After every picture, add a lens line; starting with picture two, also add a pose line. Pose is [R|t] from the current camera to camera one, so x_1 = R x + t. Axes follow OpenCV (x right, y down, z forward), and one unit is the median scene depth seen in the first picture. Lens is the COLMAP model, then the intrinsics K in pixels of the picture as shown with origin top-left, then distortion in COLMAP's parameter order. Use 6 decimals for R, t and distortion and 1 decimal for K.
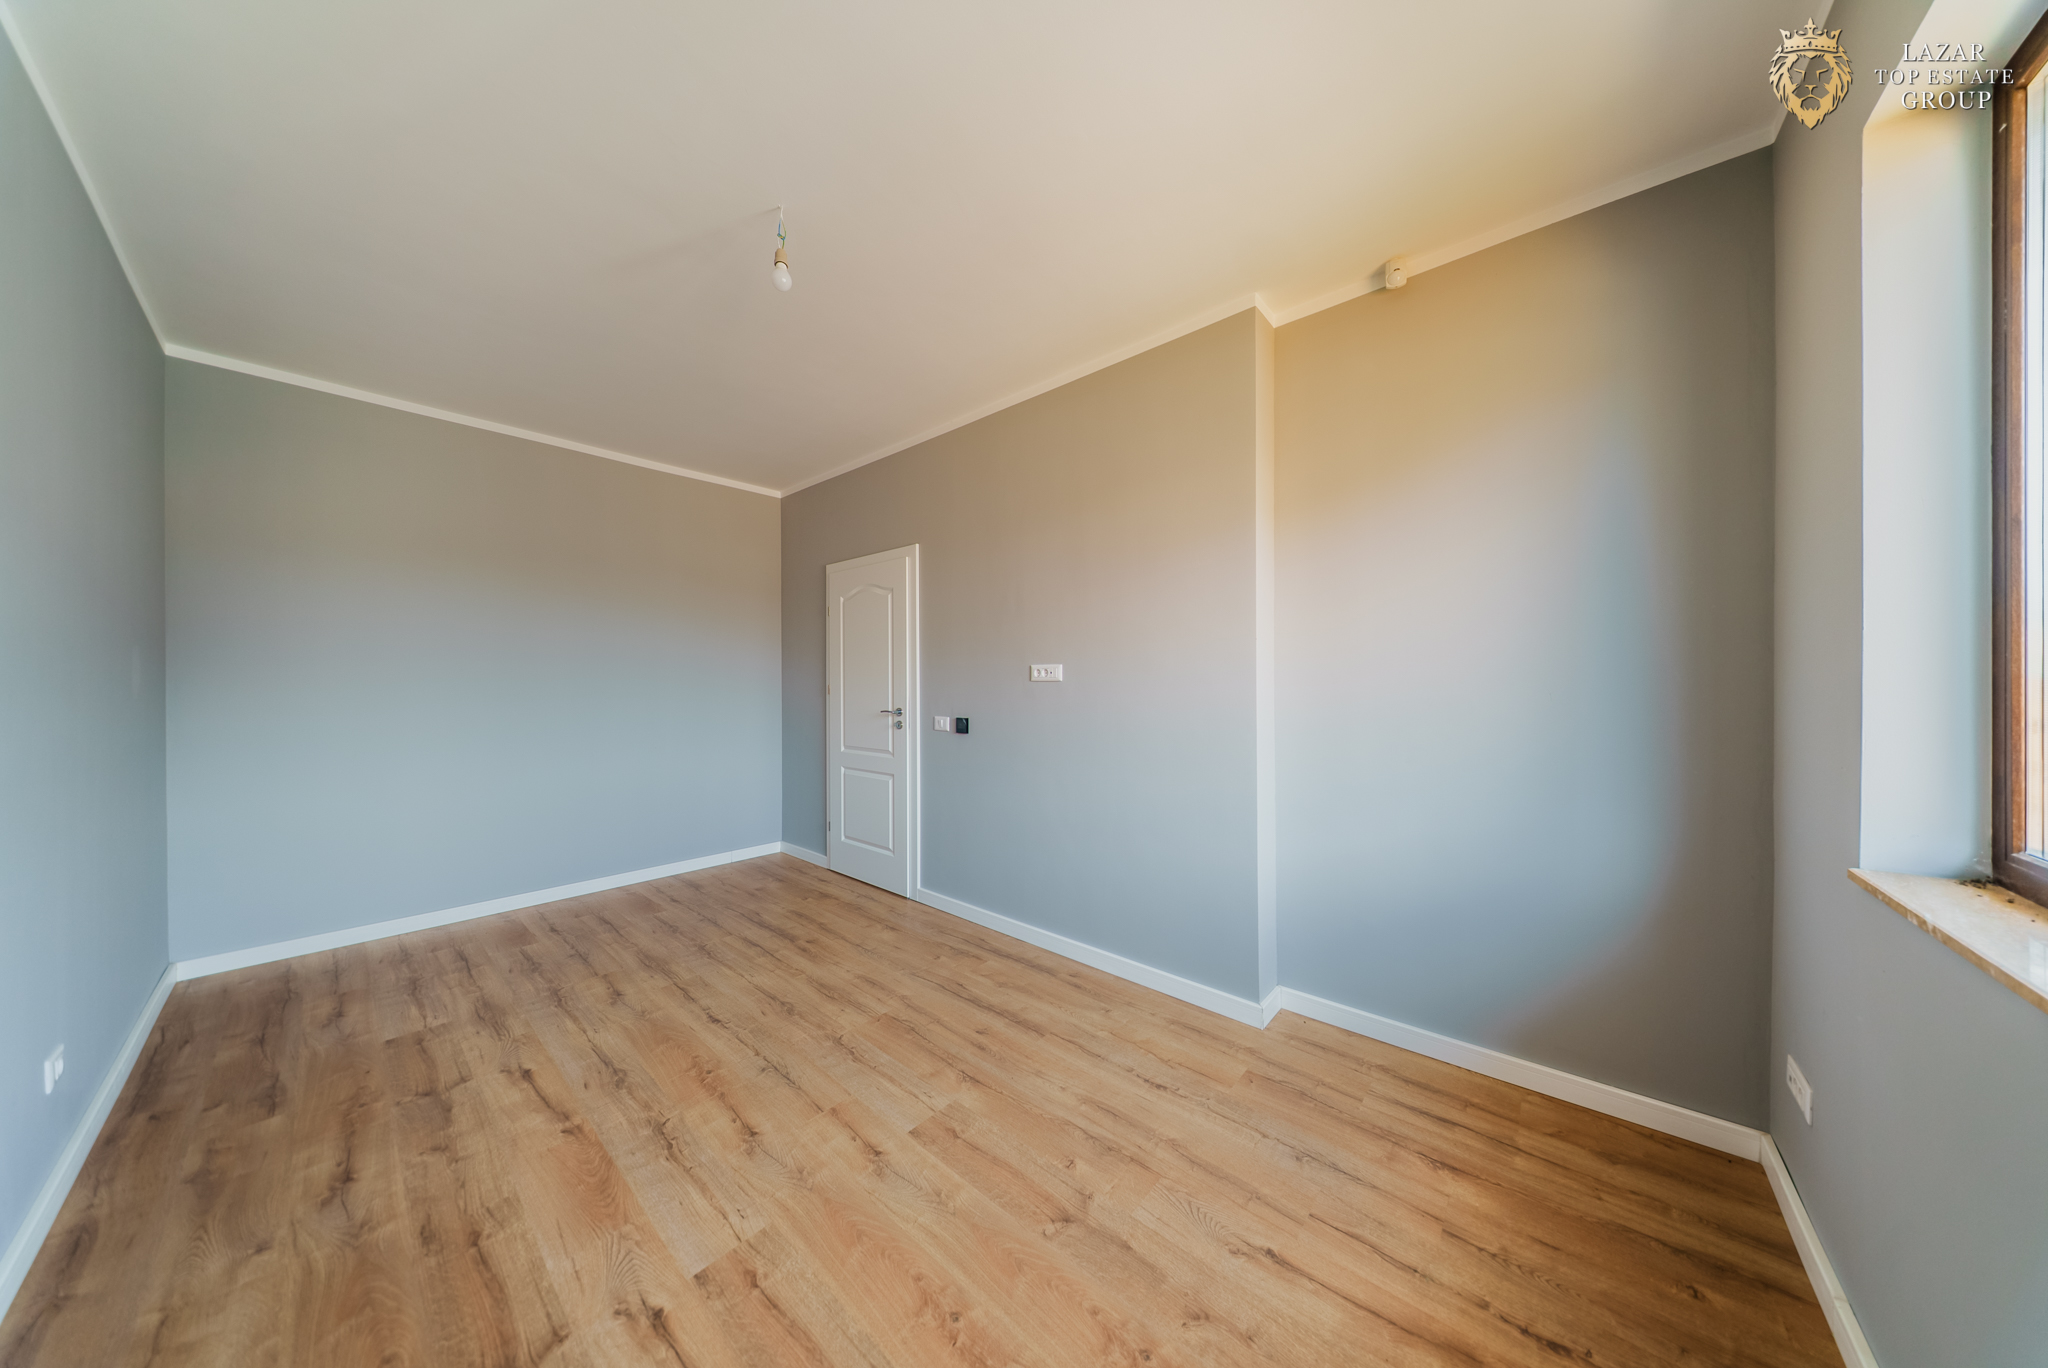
lens RADIAL K [[600.1, 0, 1022.0], [0, 600.1, 685.1], [0, 0, 1]] dist [0.005279, 0.000087]
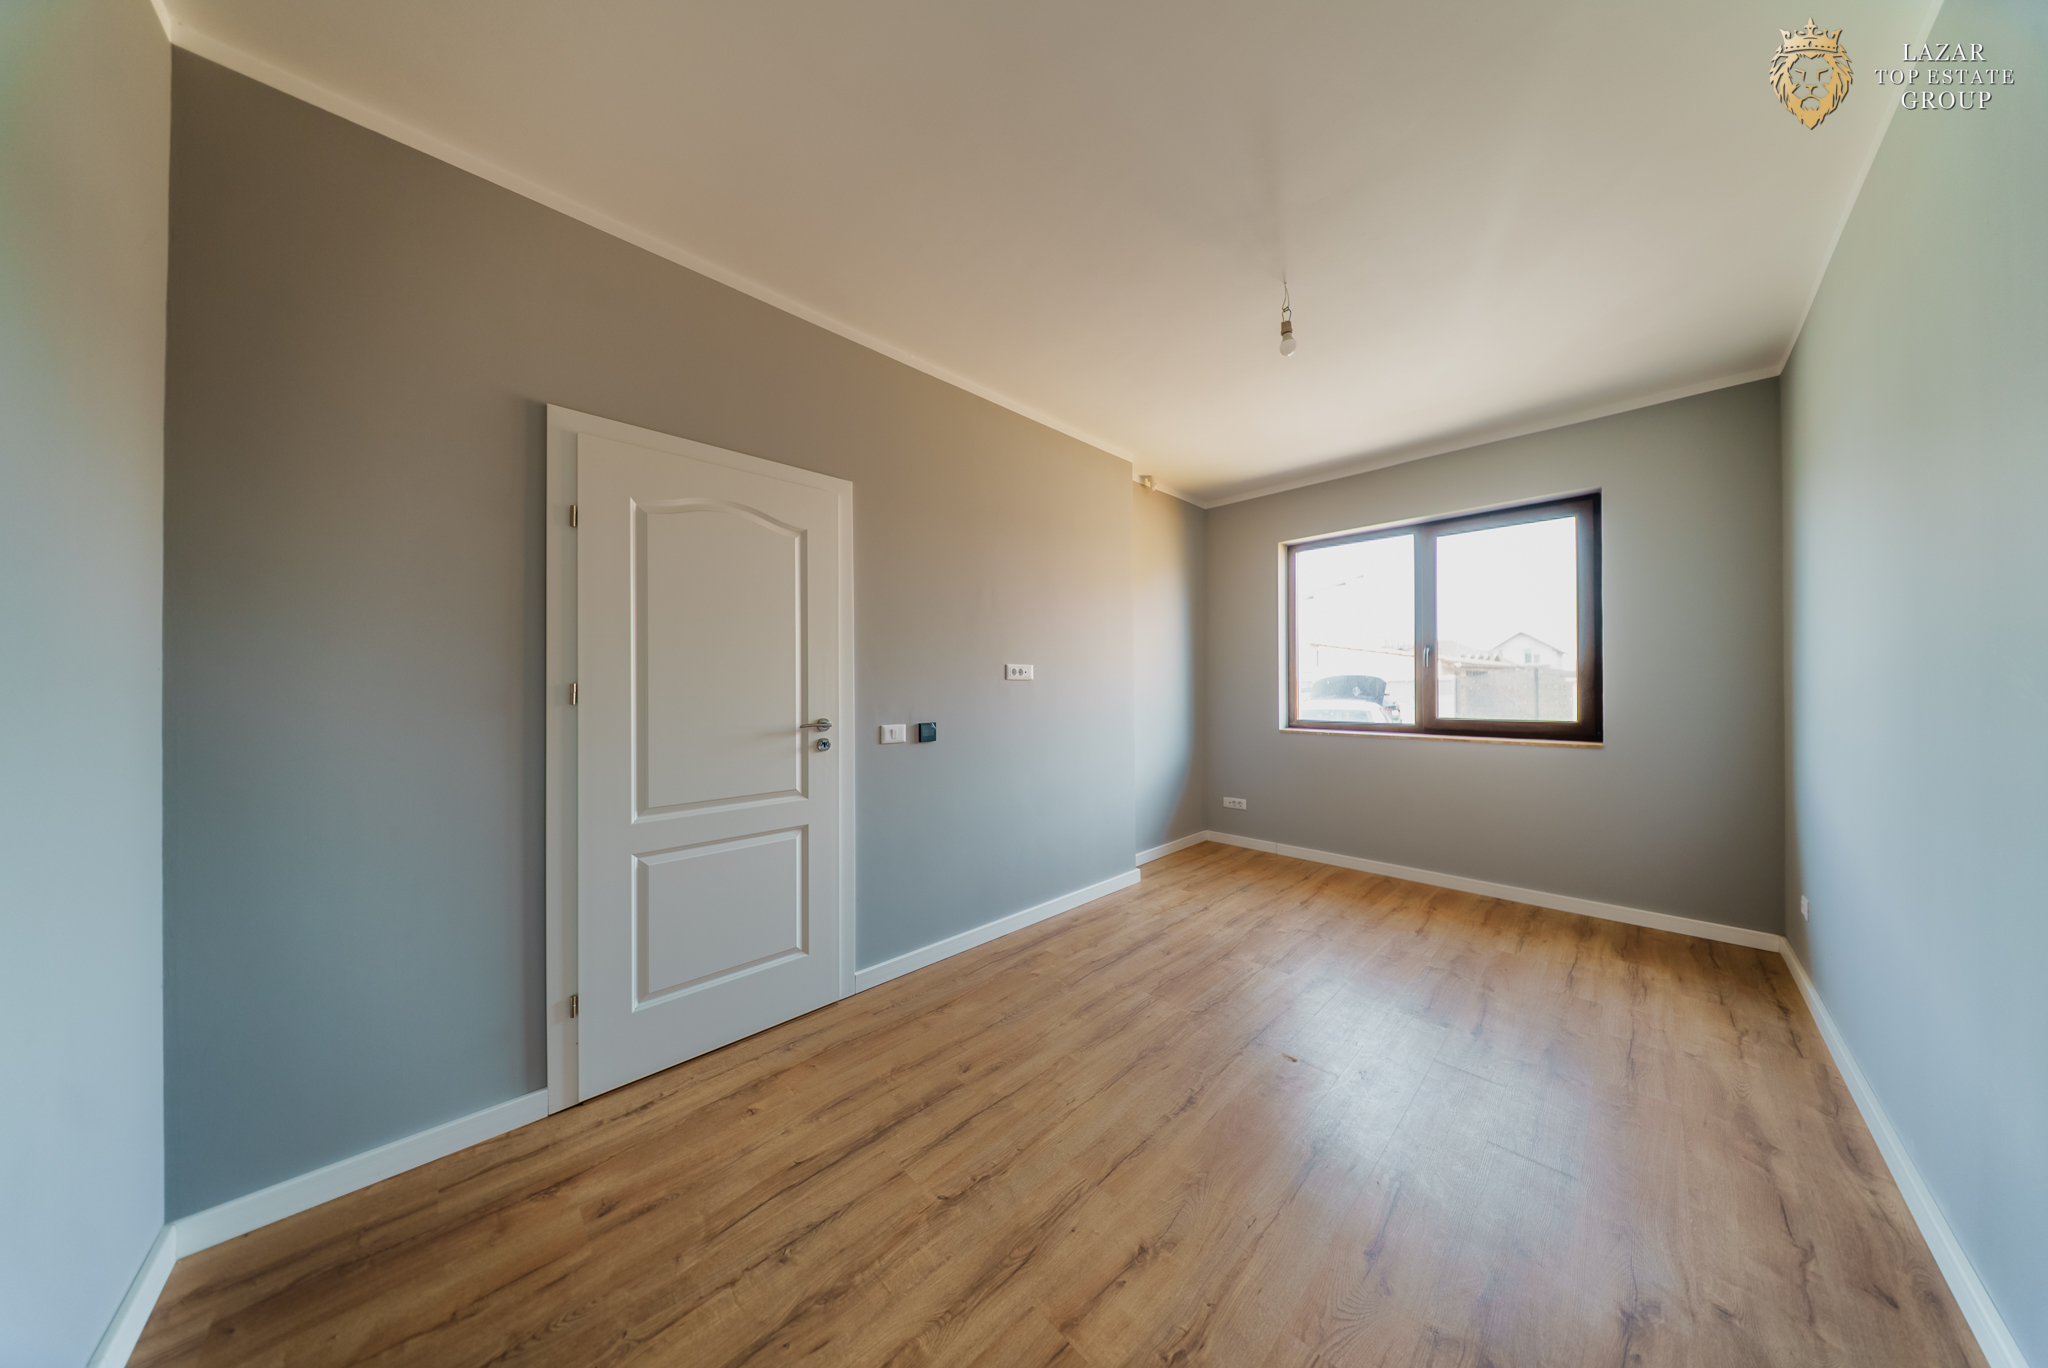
lens RADIAL K [[600.1, 0, 1025.6], [0, 600.1, 684.9], [0, 0, 1]] dist [0.005279, 0.000087]
pose [[0.089280, 0.002496, 0.996003, -1.143973], [0.009053, 0.999954, -0.003318, 0.007366], [-0.995965, 0.009313, 0.089253, 0.987765]]
